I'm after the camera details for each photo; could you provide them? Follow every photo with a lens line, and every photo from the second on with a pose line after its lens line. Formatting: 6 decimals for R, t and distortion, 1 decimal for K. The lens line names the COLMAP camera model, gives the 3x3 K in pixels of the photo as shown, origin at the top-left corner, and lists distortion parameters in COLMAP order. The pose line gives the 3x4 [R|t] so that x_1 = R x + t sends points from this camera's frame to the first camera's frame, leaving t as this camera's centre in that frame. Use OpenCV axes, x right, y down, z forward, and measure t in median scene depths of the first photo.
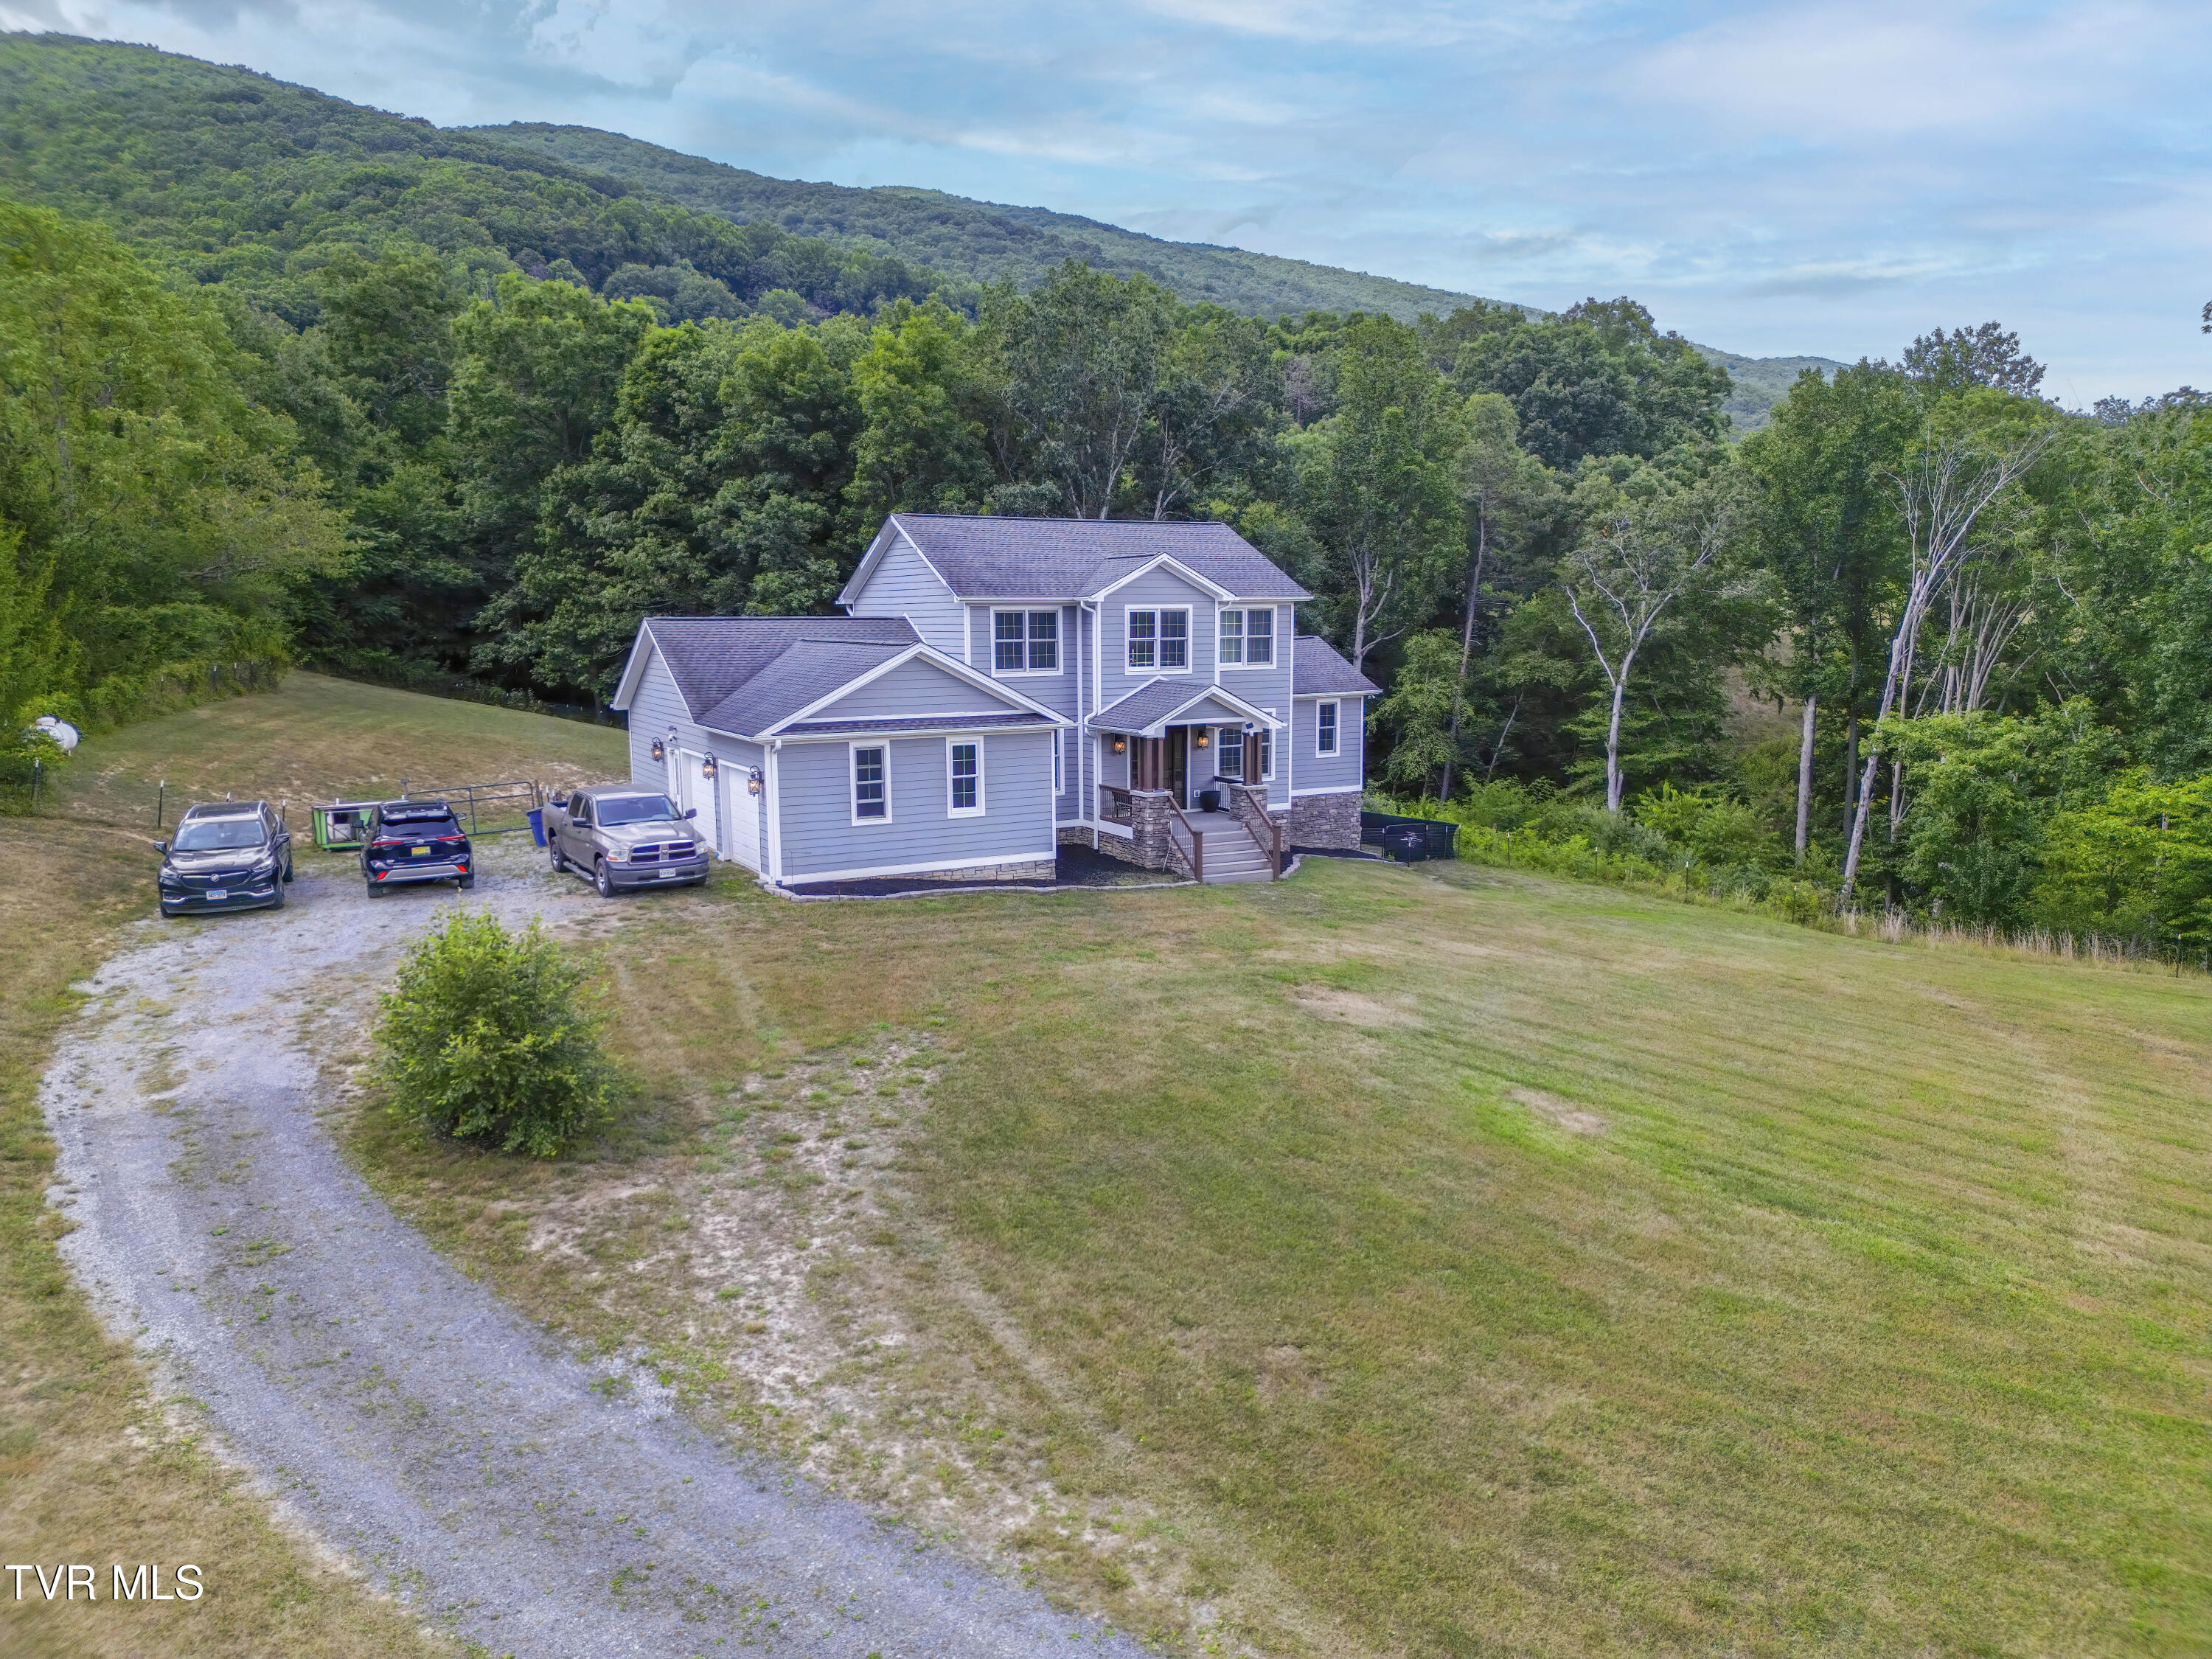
lens RADIAL K [[1545.8, 0, 1106.0], [0, 1545.8, 829.5], [0, 0, 1]] dist [0.062606, -0.052569]
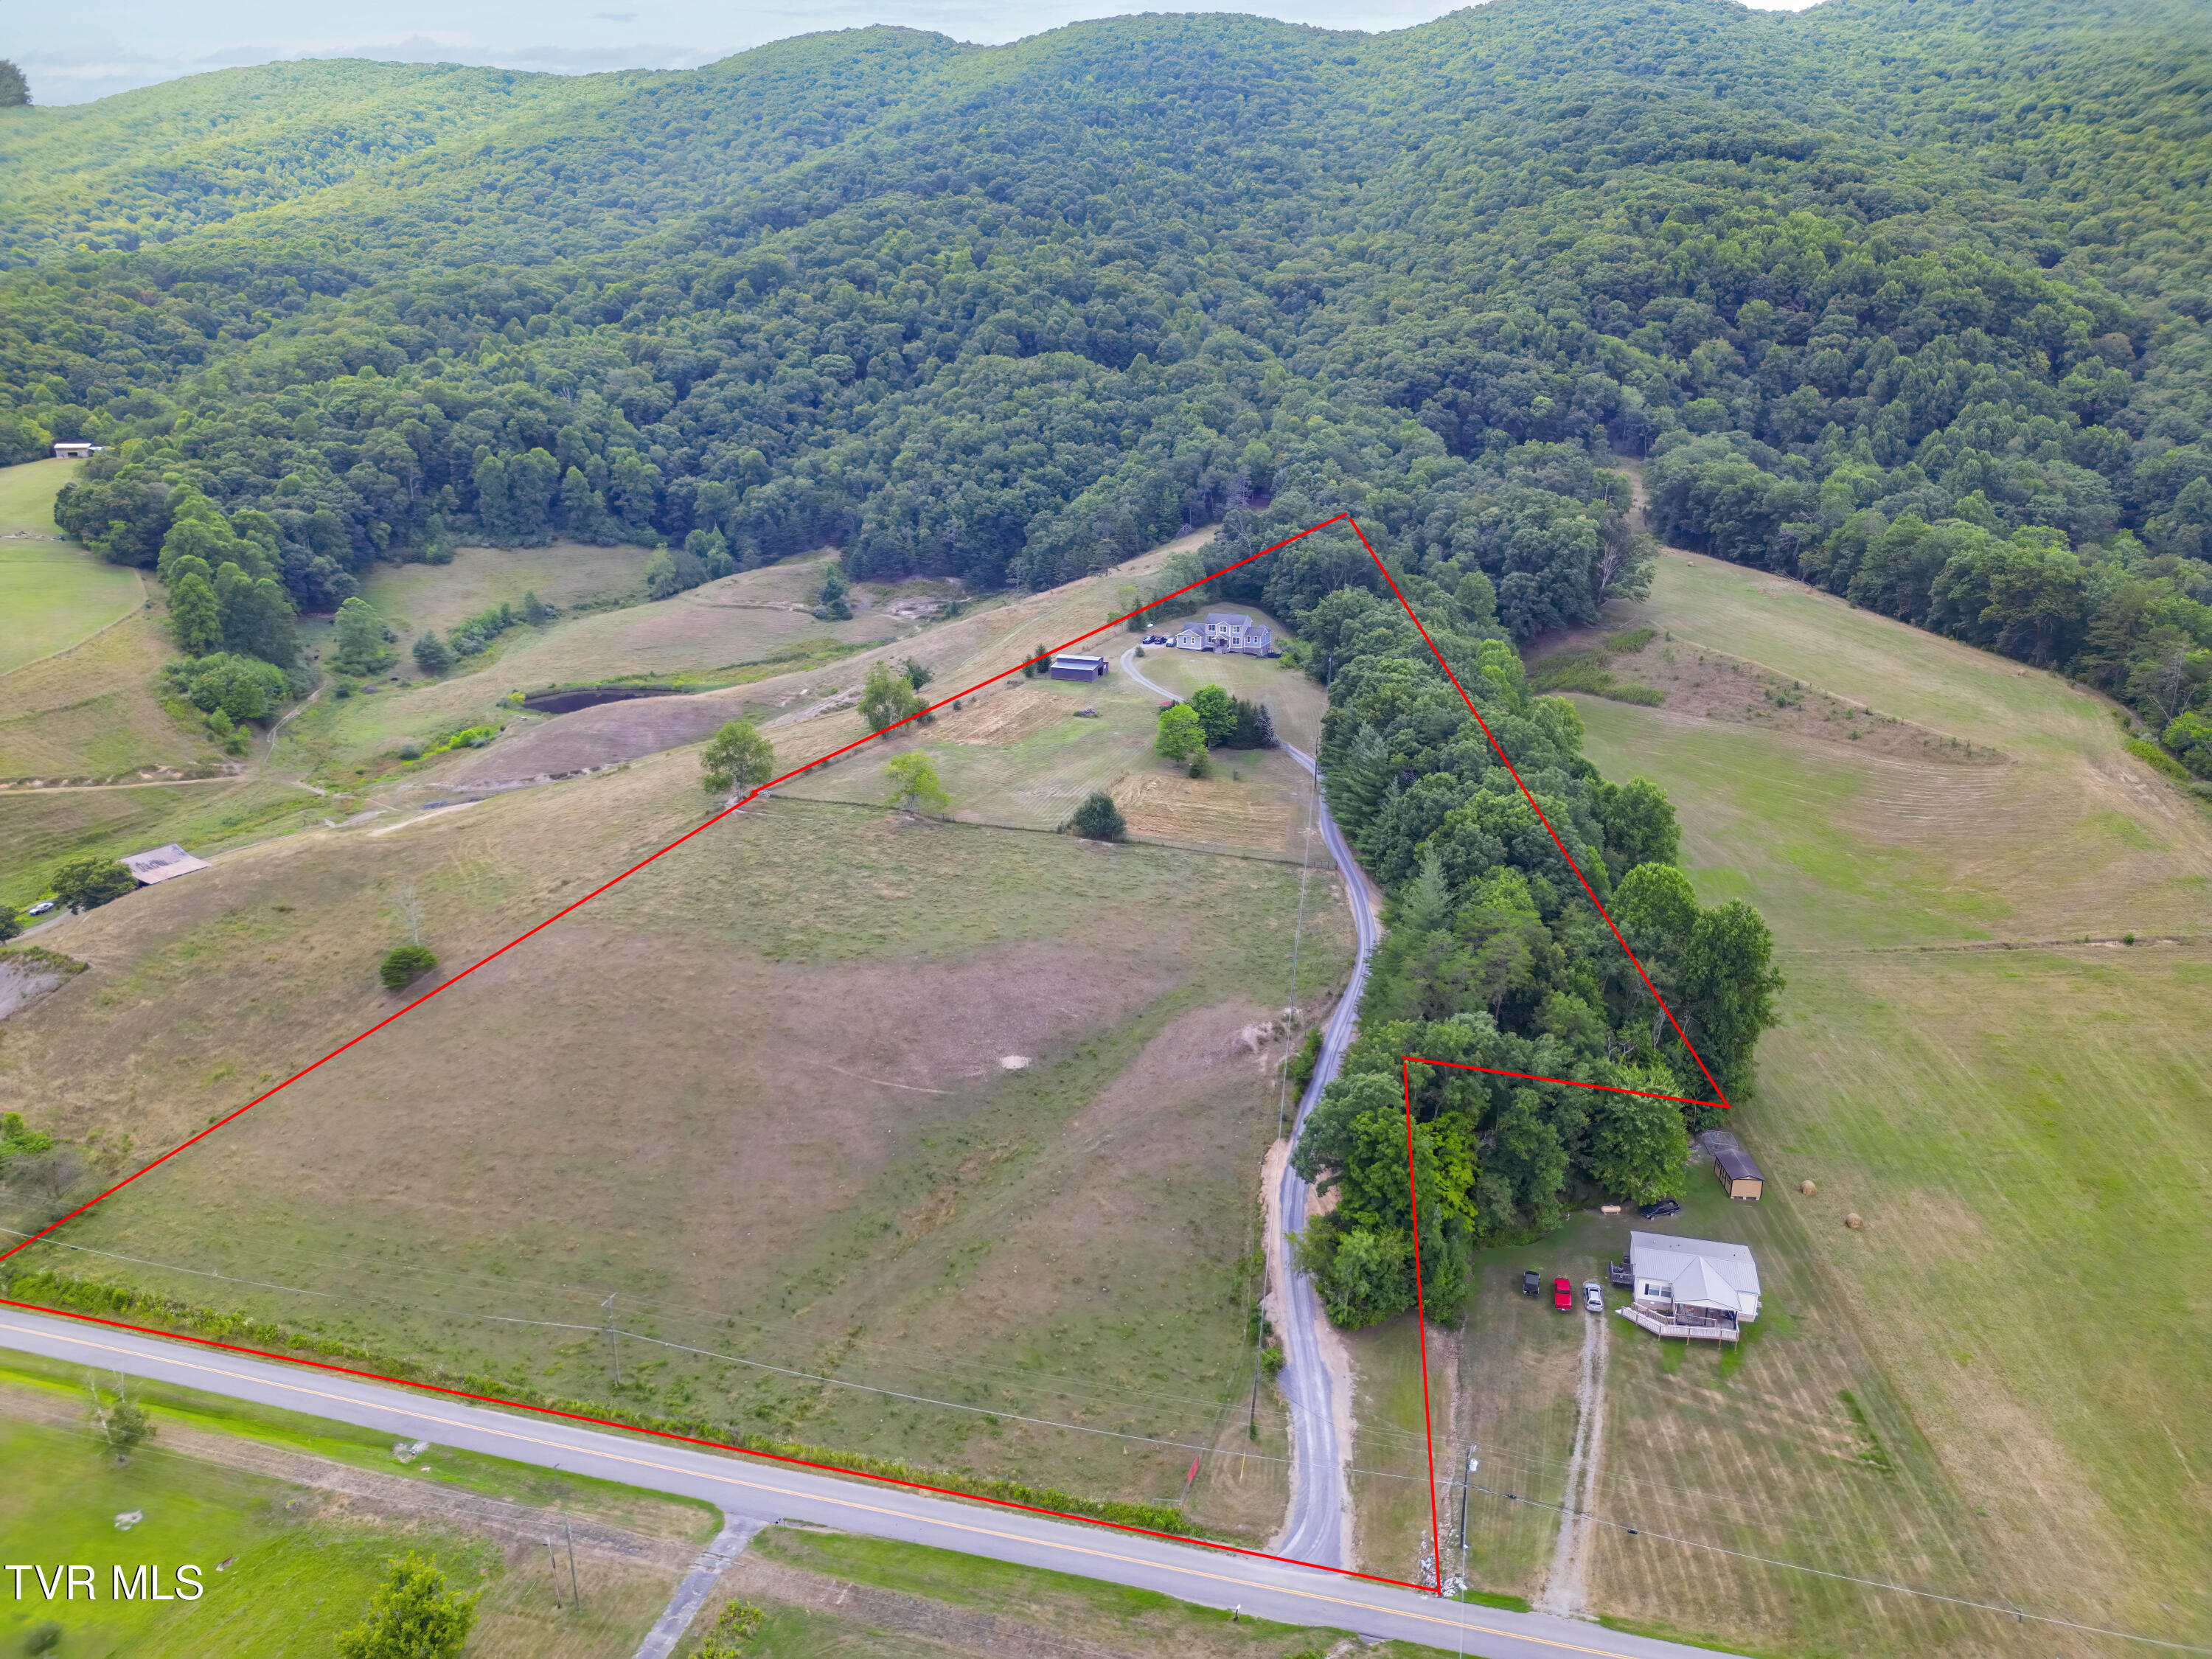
lens RADIAL K [[1542.9, 0, 1115.2], [0, 1542.9, 833.7], [0, 0, 1]] dist [0.085832, -0.095555]
pose [[0.649439, 0.226777, -0.725811, 7.203838], [-0.113649, 0.972721, 0.202233, -0.785009], [0.751873, -0.048850, 0.657495, -6.227543]]
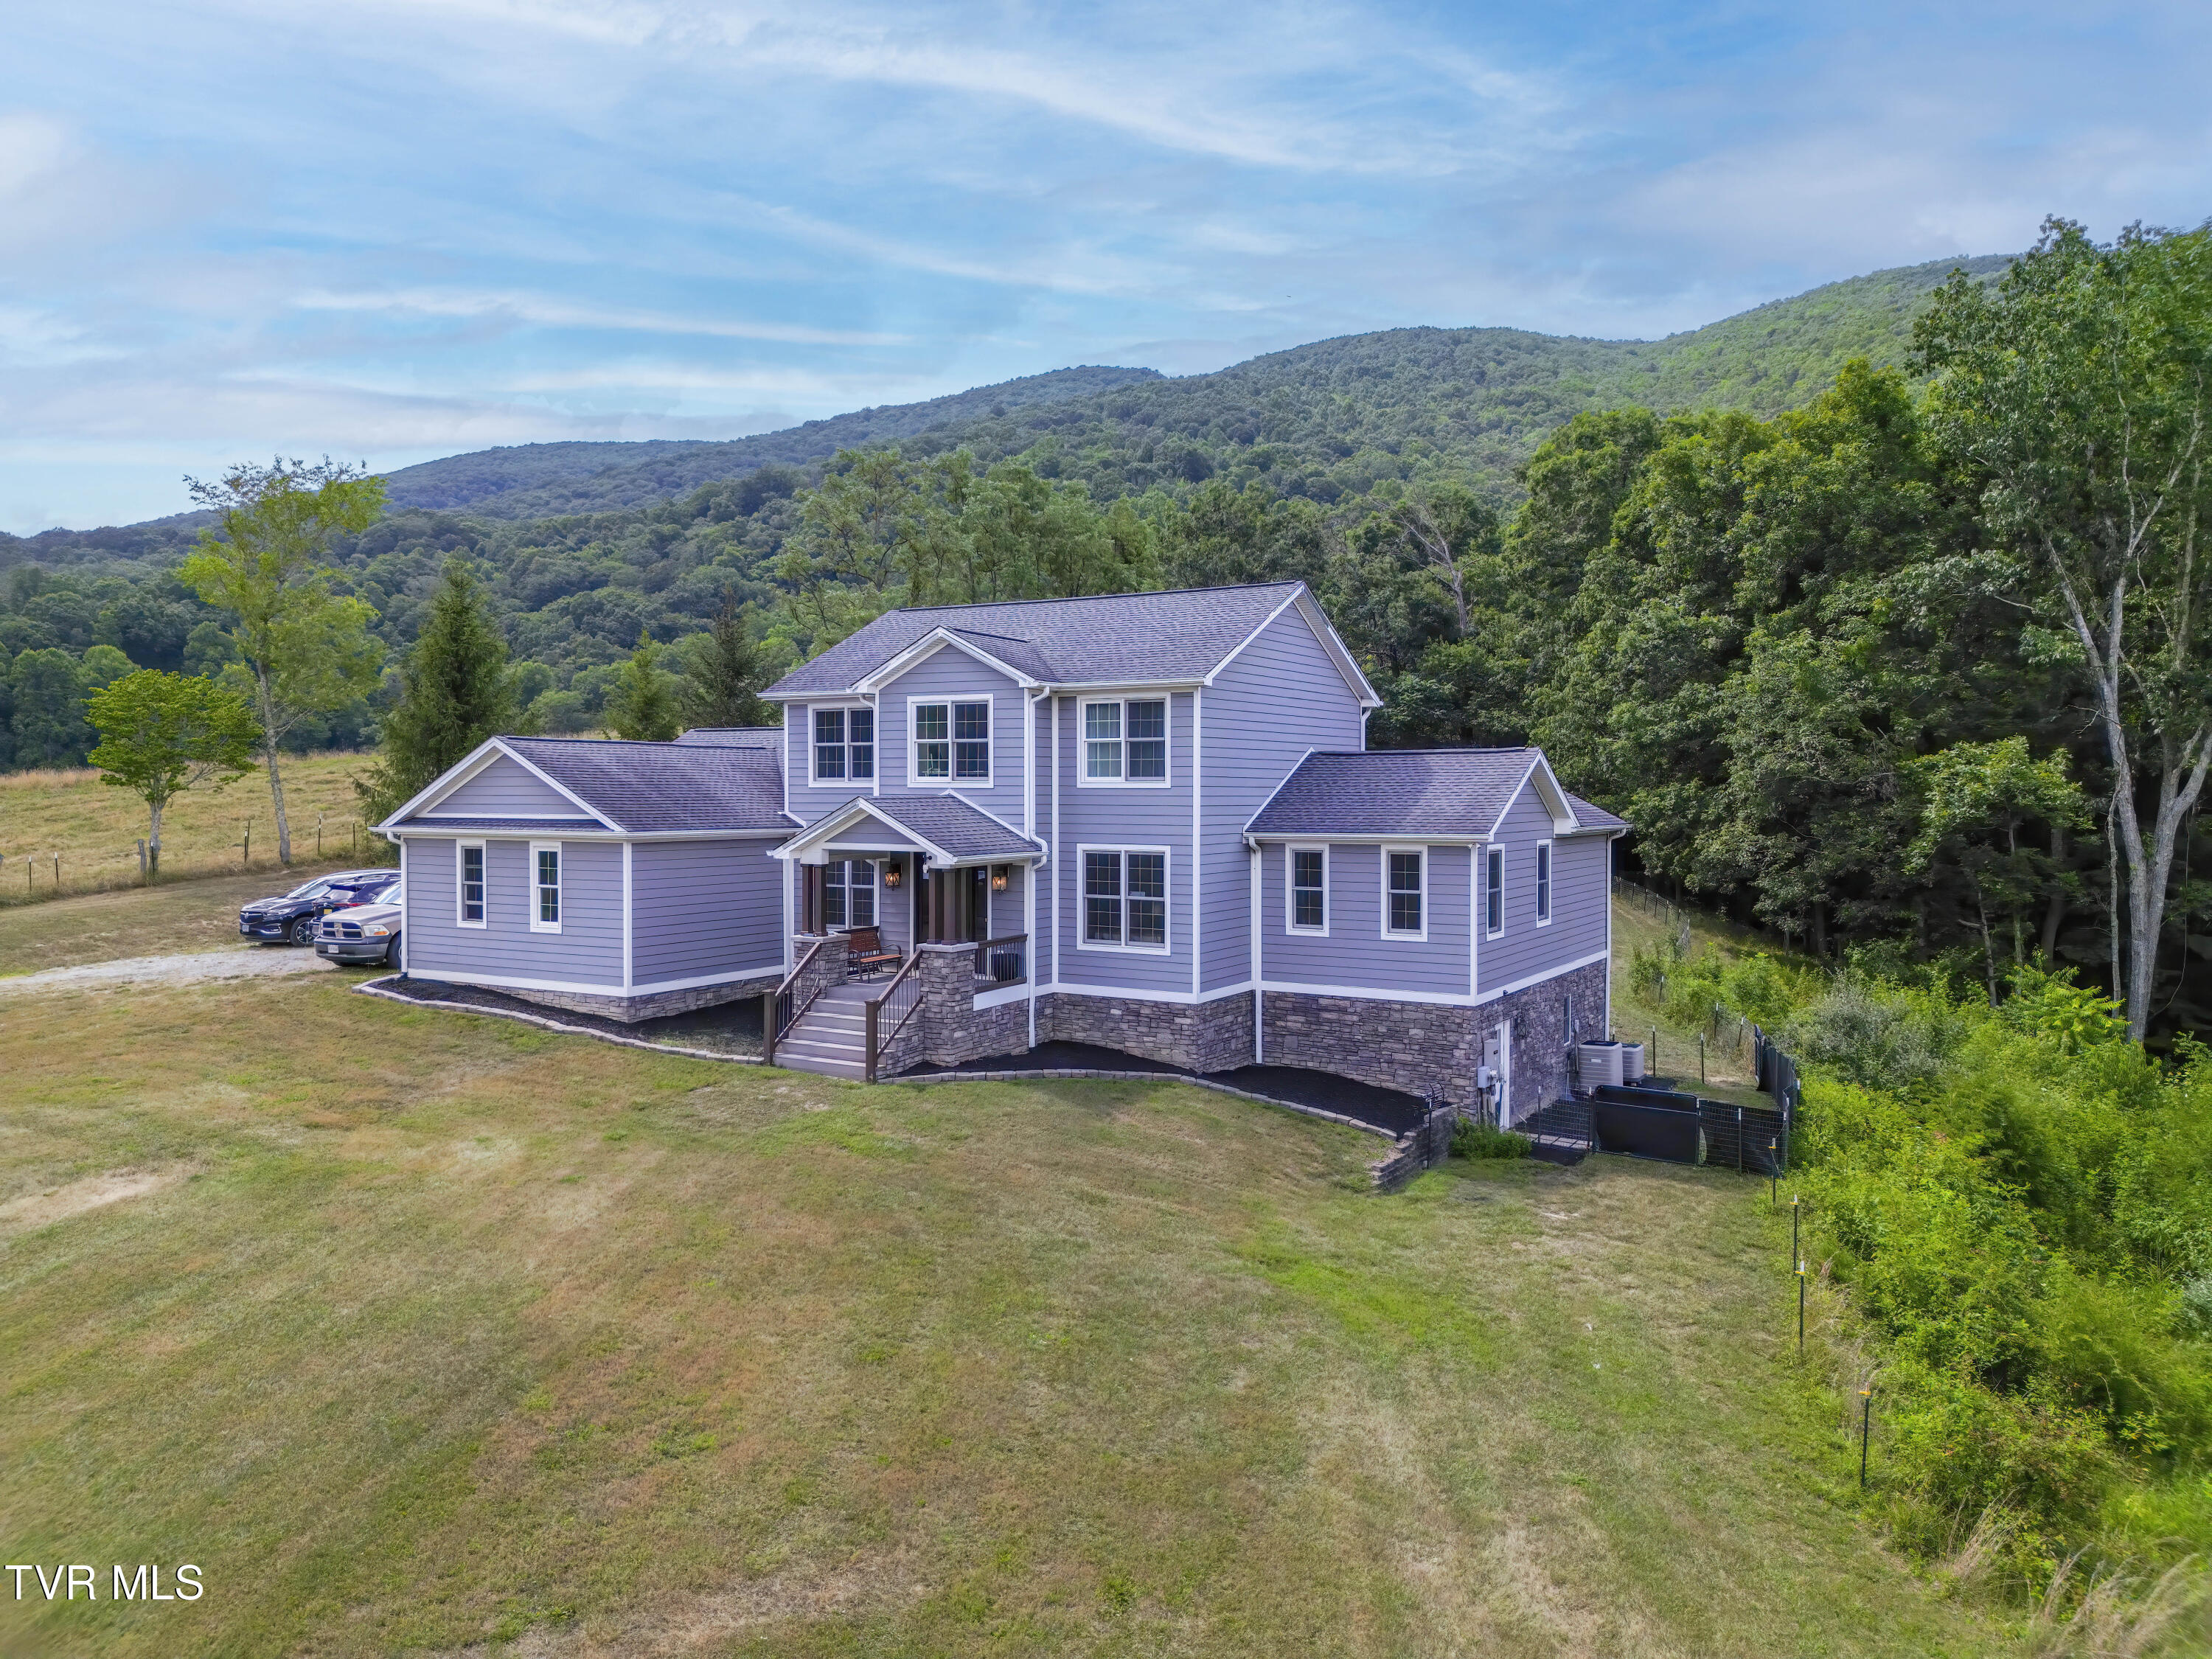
lens RADIAL K [[1549.5, 0, 1114.5], [0, 1549.5, 829.1], [0, 0, 1]] dist [0.058480, -0.047850]
pose [[0.510704, 0.030079, -0.859230, 0.718760], [-0.124749, 0.991404, -0.039442, -0.061504], [0.850658, 0.127331, 0.510066, 0.693433]]
